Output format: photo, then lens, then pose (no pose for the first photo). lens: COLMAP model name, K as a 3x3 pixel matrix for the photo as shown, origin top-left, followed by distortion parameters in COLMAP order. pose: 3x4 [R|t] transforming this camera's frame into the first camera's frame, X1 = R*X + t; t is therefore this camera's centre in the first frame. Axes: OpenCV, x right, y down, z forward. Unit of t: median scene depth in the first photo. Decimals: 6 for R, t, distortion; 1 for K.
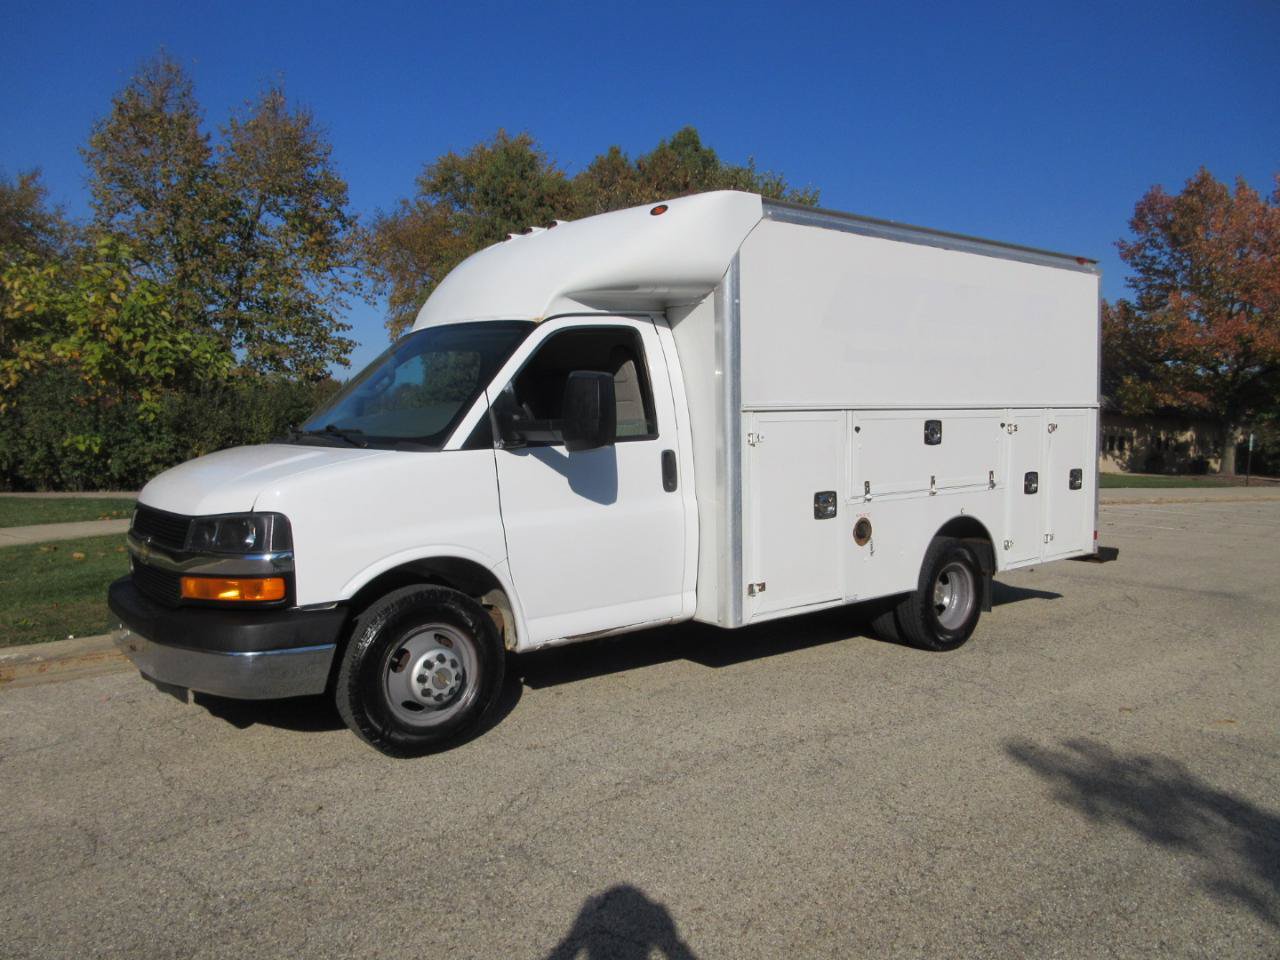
lens RADIAL K [[976.5, 0, 644.4], [0, 976.5, 480.5], [0, 0, 1]] dist [0.004741, 0.001647]
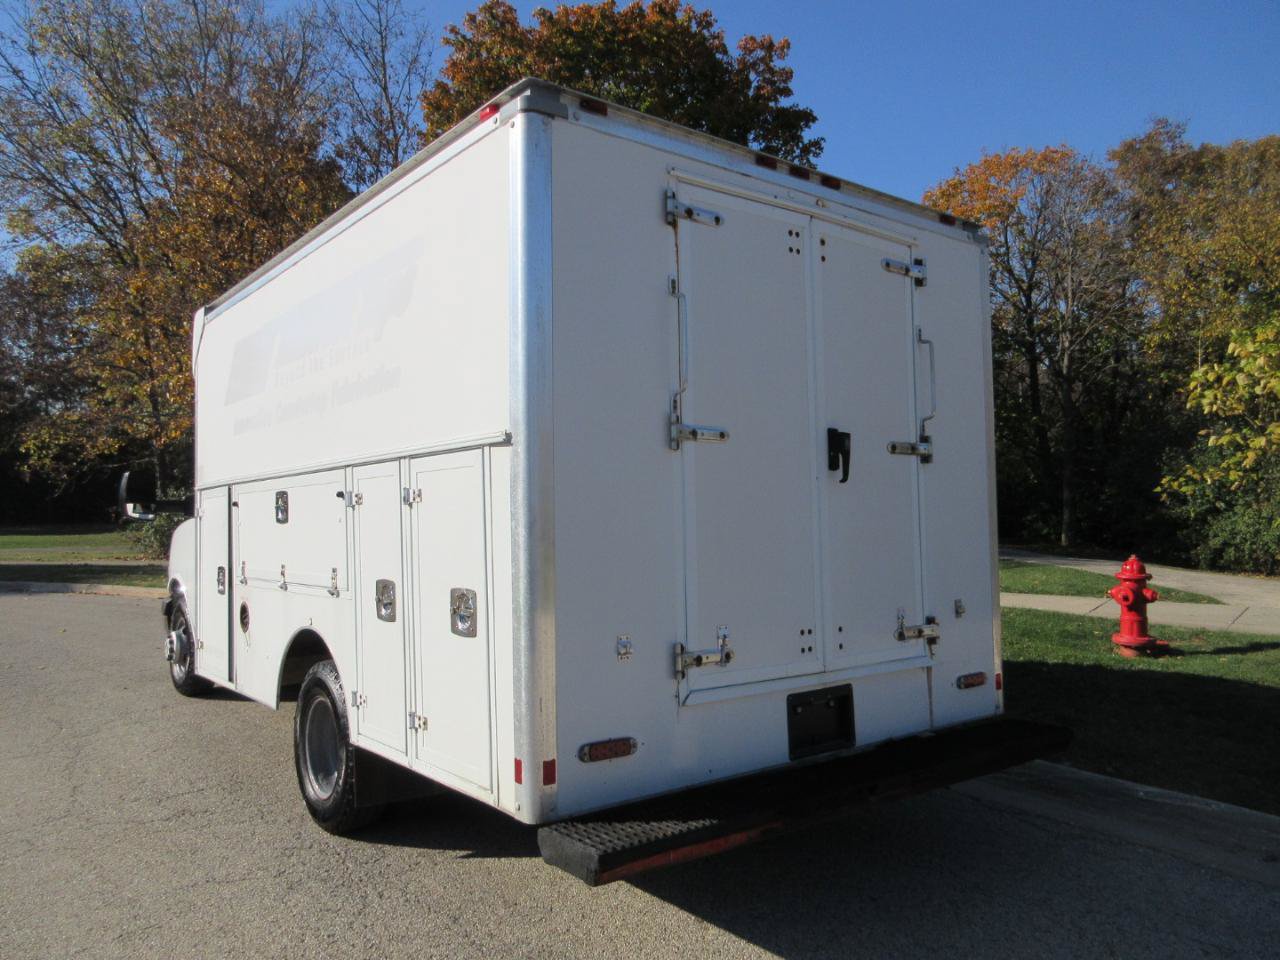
lens RADIAL K [[970.2, 0, 641.1], [0, 970.2, 481.1], [0, 0, 1]] dist [0.005716, 0.008909]
pose [[-0.019101, -0.027331, -0.999444, 1.168025], [-0.052228, 0.998289, -0.026301, -0.072054], [0.998452, 0.051697, -0.020496, 1.433144]]
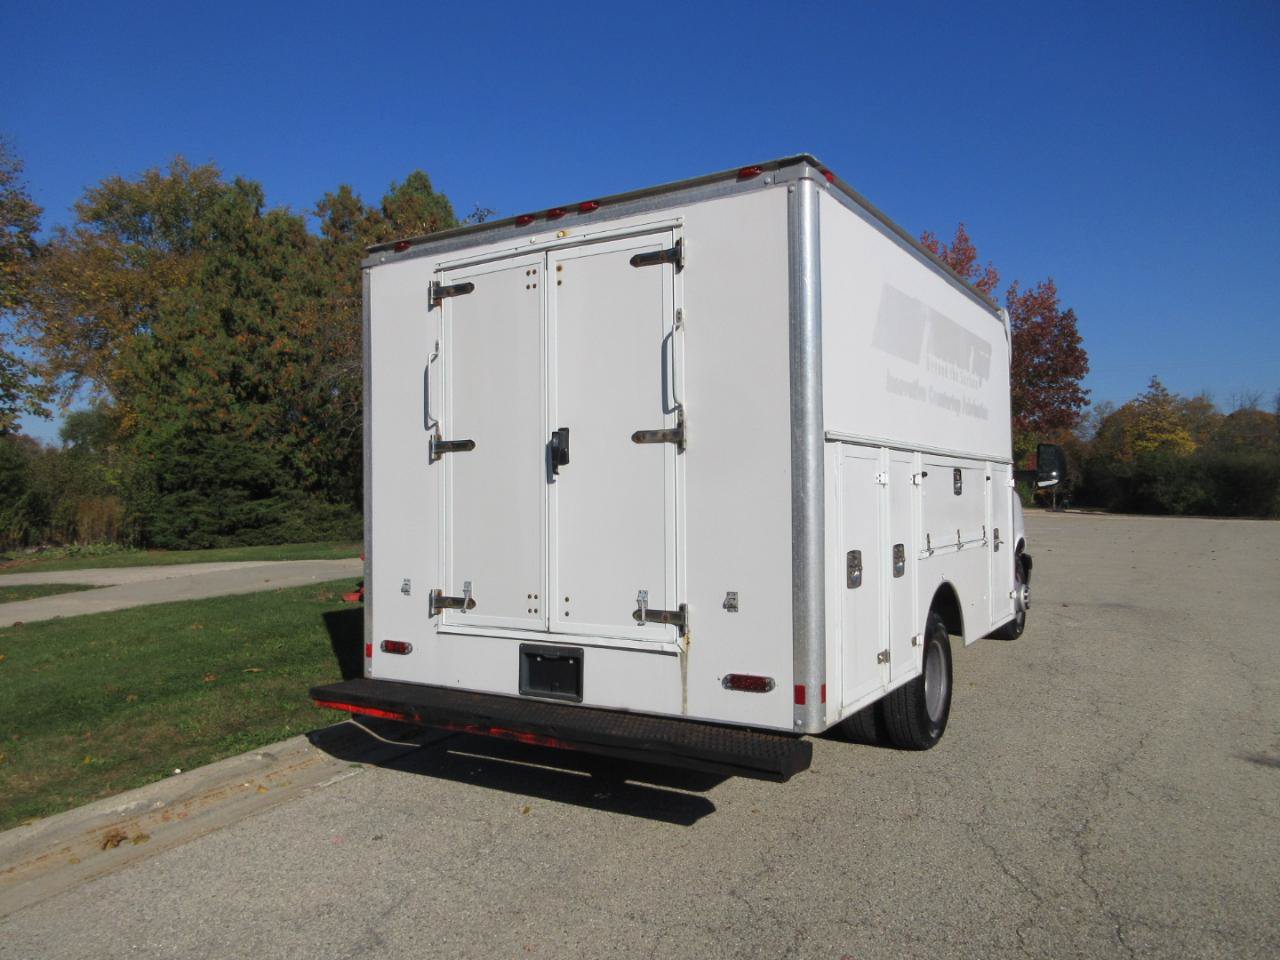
lens RADIAL K [[979.8, 0, 638.3], [0, 979.8, 479.6], [0, 0, 1]] dist [0.001198, 0.004798]
pose [[0.939696, -0.032957, 0.340420, -0.555708], [0.048985, 0.998054, -0.038594, -0.030647], [-0.338485, 0.052943, 0.939481, 0.126313]]
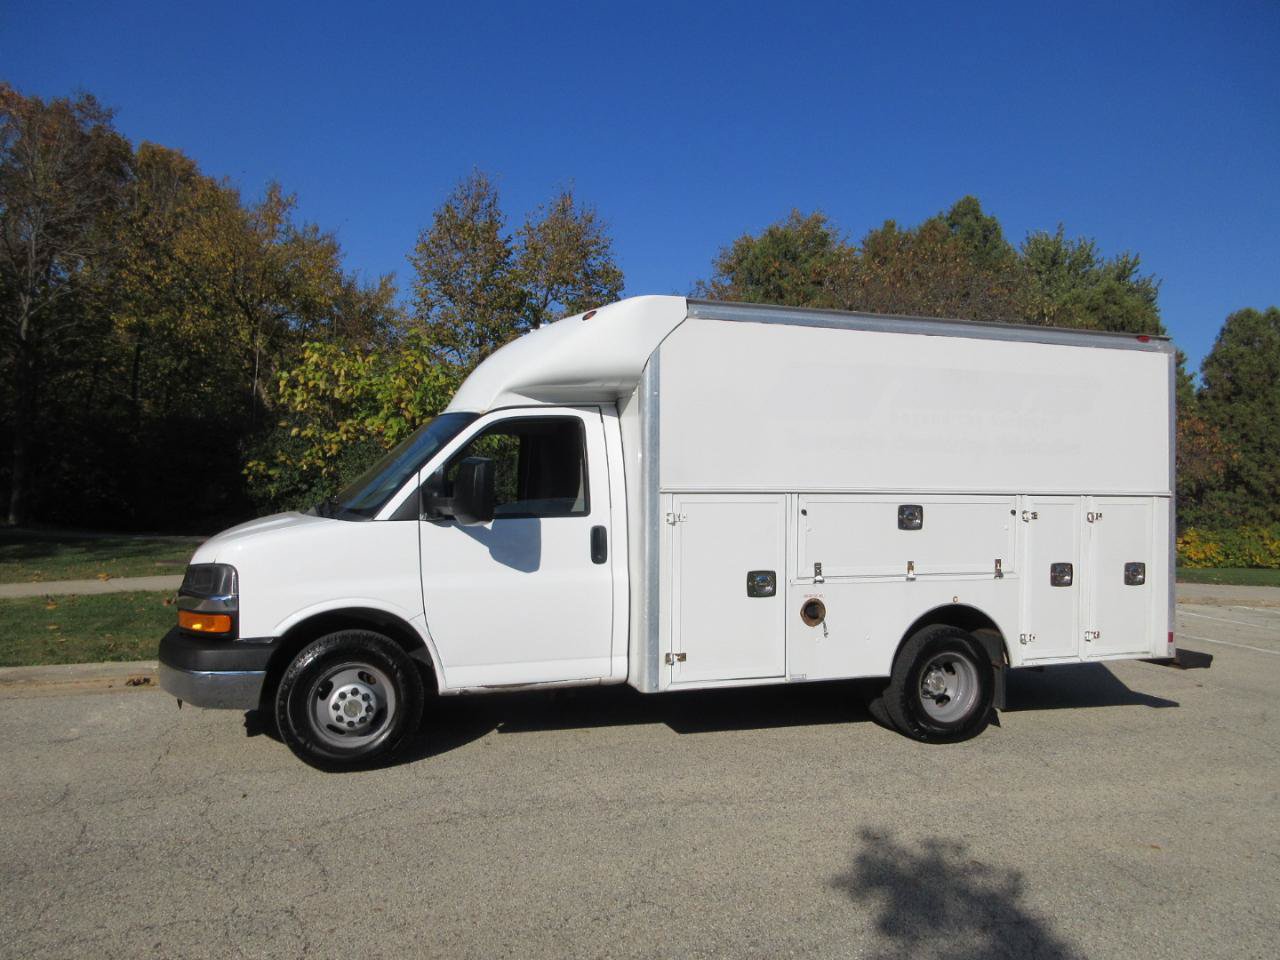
lens RADIAL K [[979.3, 0, 641.6], [0, 979.3, 478.7], [0, 0, 1]] dist [0.003314, 0.001066]
pose [[0.943453, 0.018739, -0.330976, 0.406305], [-0.042657, 0.996963, -0.065150, -0.013661], [0.328750, 0.075584, 0.941387, -0.037434]]
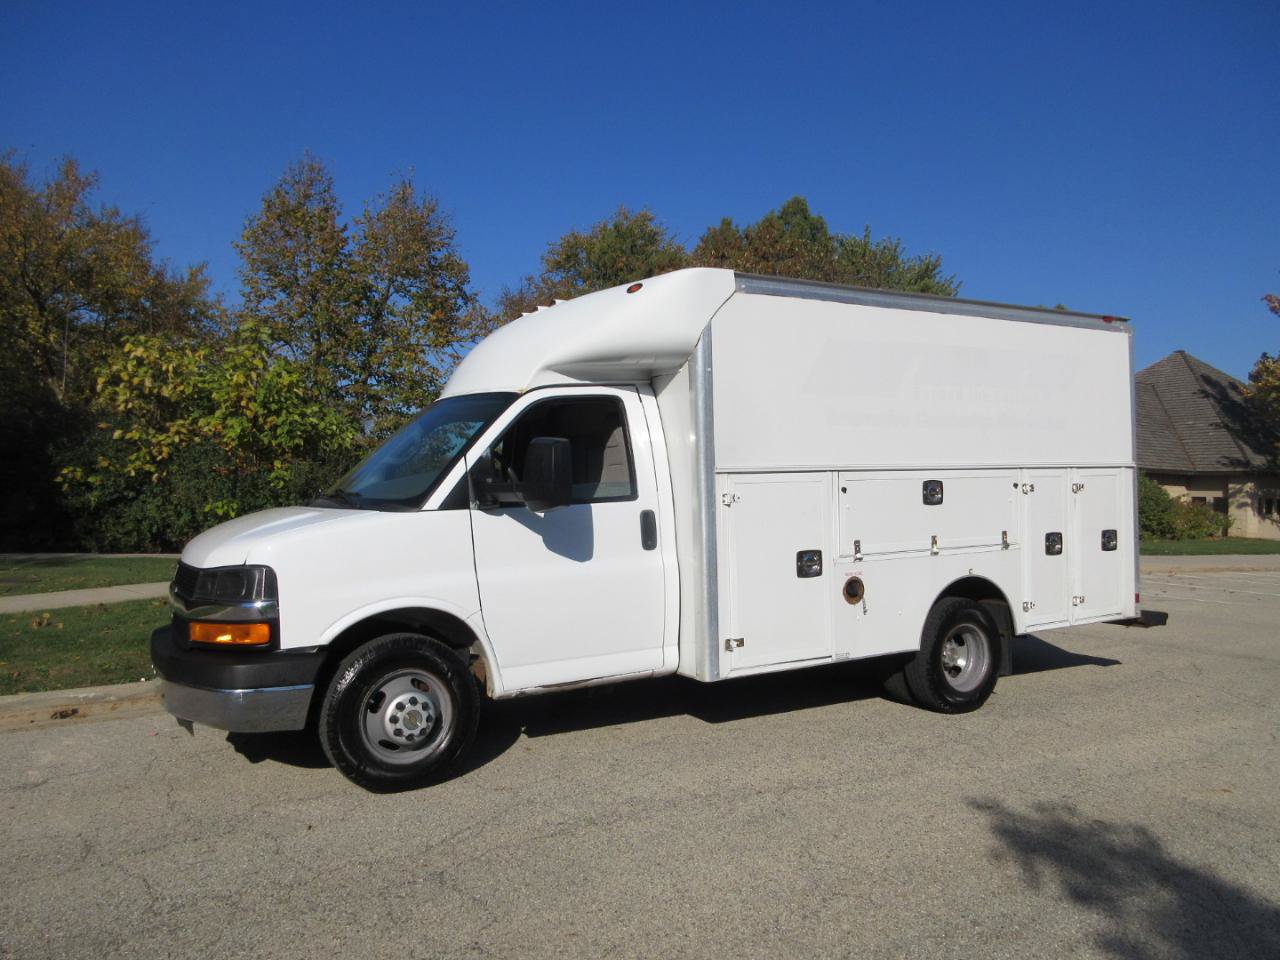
lens RADIAL K [[978.2, 0, 642.1], [0, 978.2, 477.5], [0, 0, 1]] dist [0.002629, 0.002674]
pose [[0.990003, -0.008128, -0.140810, 0.155501], [-0.001669, 0.997593, -0.069319, 0.006251], [0.141034, 0.068861, 0.987607, -0.047304]]
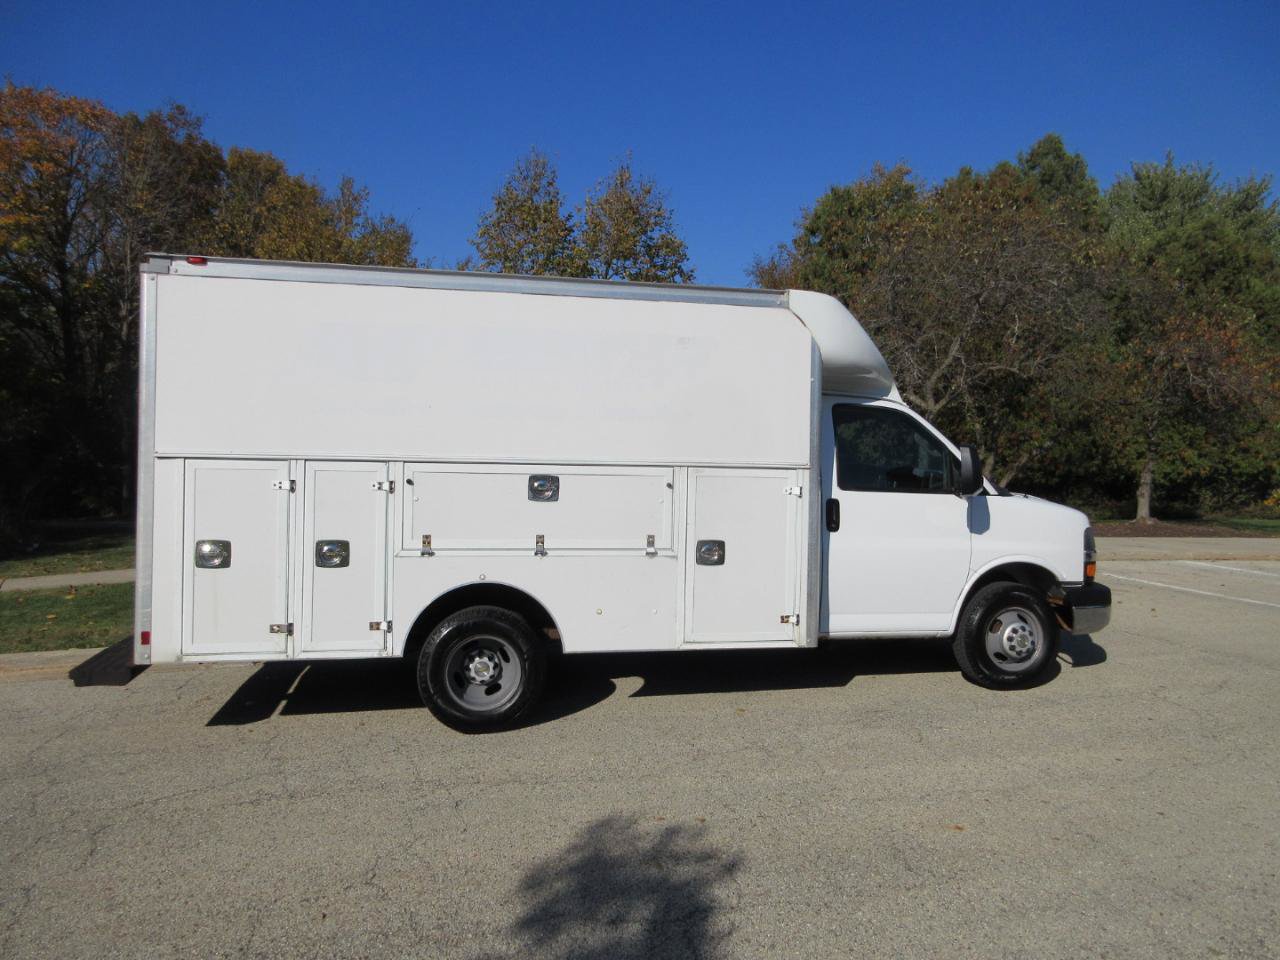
lens RADIAL K [[978.7, 0, 646.4], [0, 978.7, 477.0], [0, 0, 1]] dist [0.002464, -0.001900]
pose [[0.896973, -0.008780, -0.441998, 0.673898], [-0.006623, 0.999424, -0.033293, -0.030496], [0.442036, 0.032790, 0.896398, 0.083316]]
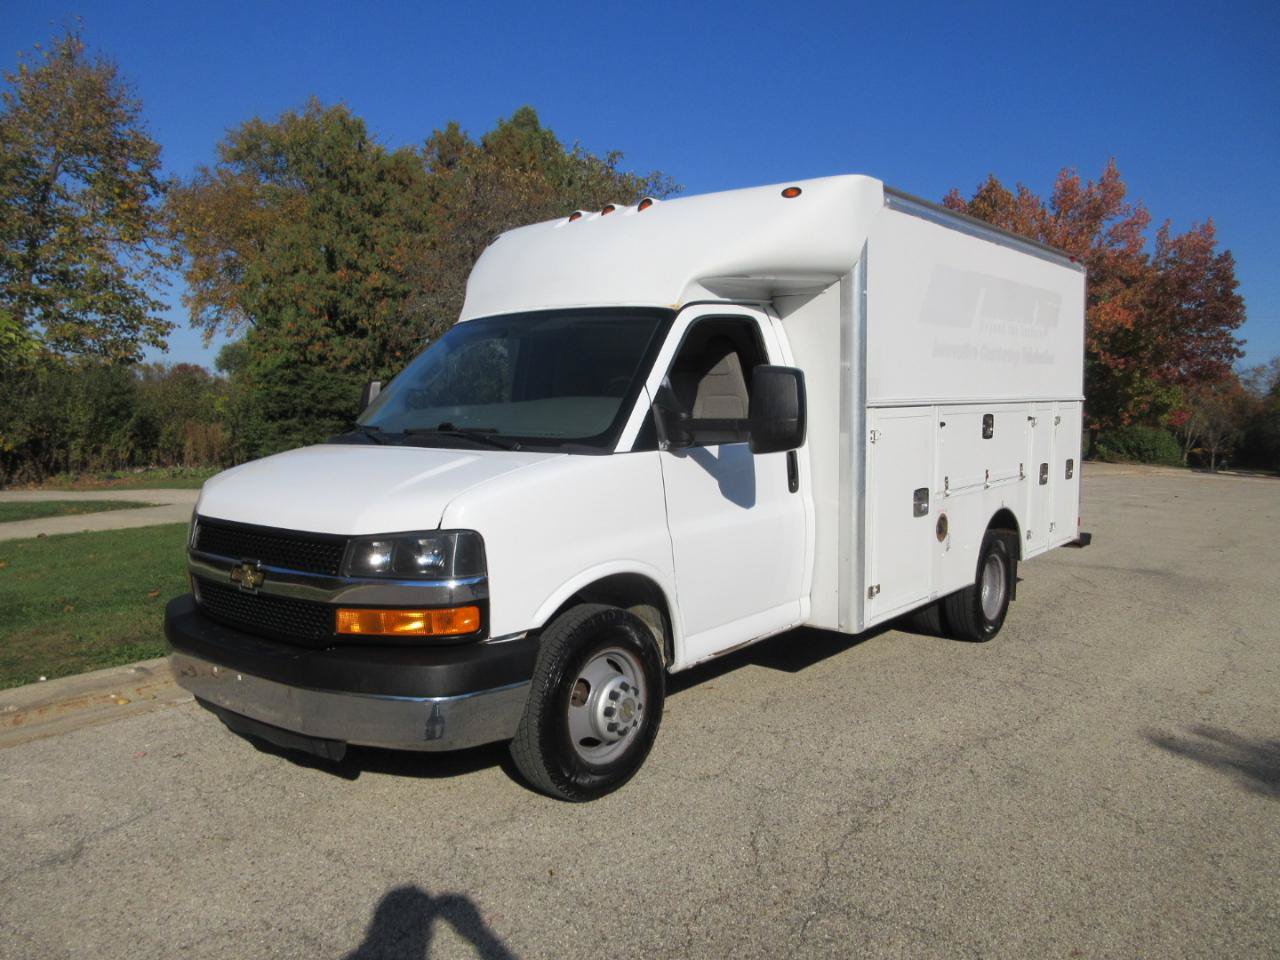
lens RADIAL K [[976.5, 0, 644.4], [0, 976.5, 480.5], [0, 0, 1]] dist [0.004741, 0.001647]
pose [[0.978403, -0.016264, 0.206063, -0.286215], [0.013228, 0.999783, 0.016100, -0.015813], [-0.206280, -0.013027, 0.978406, 0.098697]]
